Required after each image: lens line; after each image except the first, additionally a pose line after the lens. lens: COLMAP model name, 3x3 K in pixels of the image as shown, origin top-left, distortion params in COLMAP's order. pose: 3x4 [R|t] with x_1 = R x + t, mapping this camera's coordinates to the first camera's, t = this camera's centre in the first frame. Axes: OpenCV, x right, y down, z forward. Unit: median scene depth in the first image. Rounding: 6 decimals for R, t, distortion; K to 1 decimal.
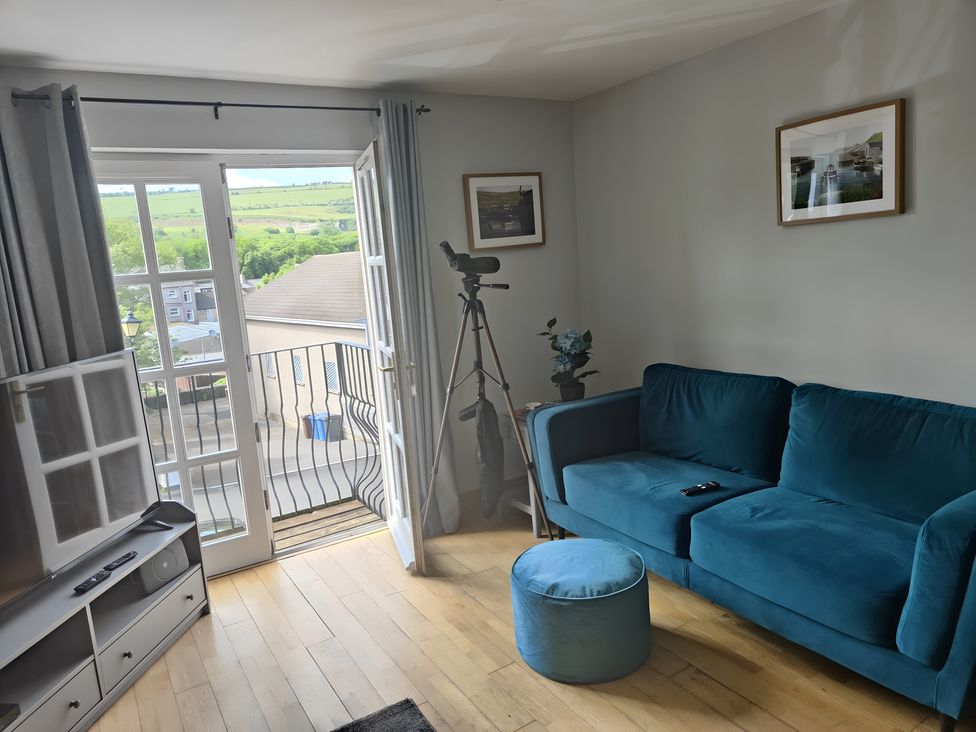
lens RADIAL K [[686.7, 0, 487.9], [0, 686.7, 364.5], [0, 0, 1]] dist [0.010145, 0.002751]
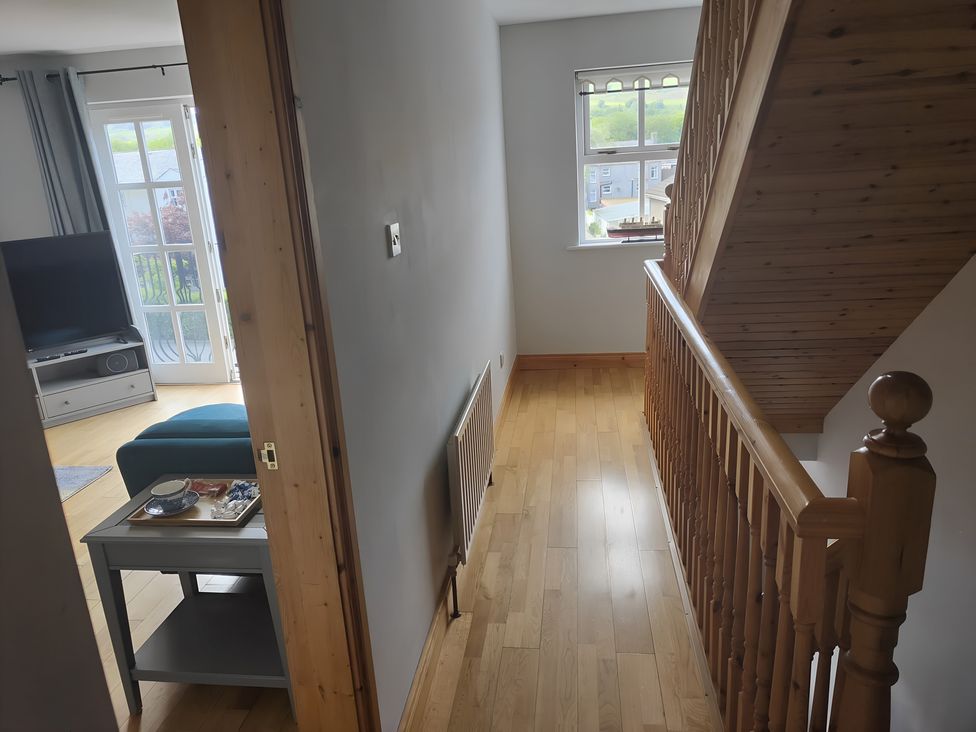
lens RADIAL K [[686.7, 0, 487.7], [0, 686.7, 370.5], [0, 0, 1]] dist [0.010145, 0.002751]
pose [[0.783320, 0.211046, -0.584696, 1.185206], [-0.103332, 0.971724, 0.212310, -0.137887], [0.612970, -0.105889, 0.782979, 0.221811]]
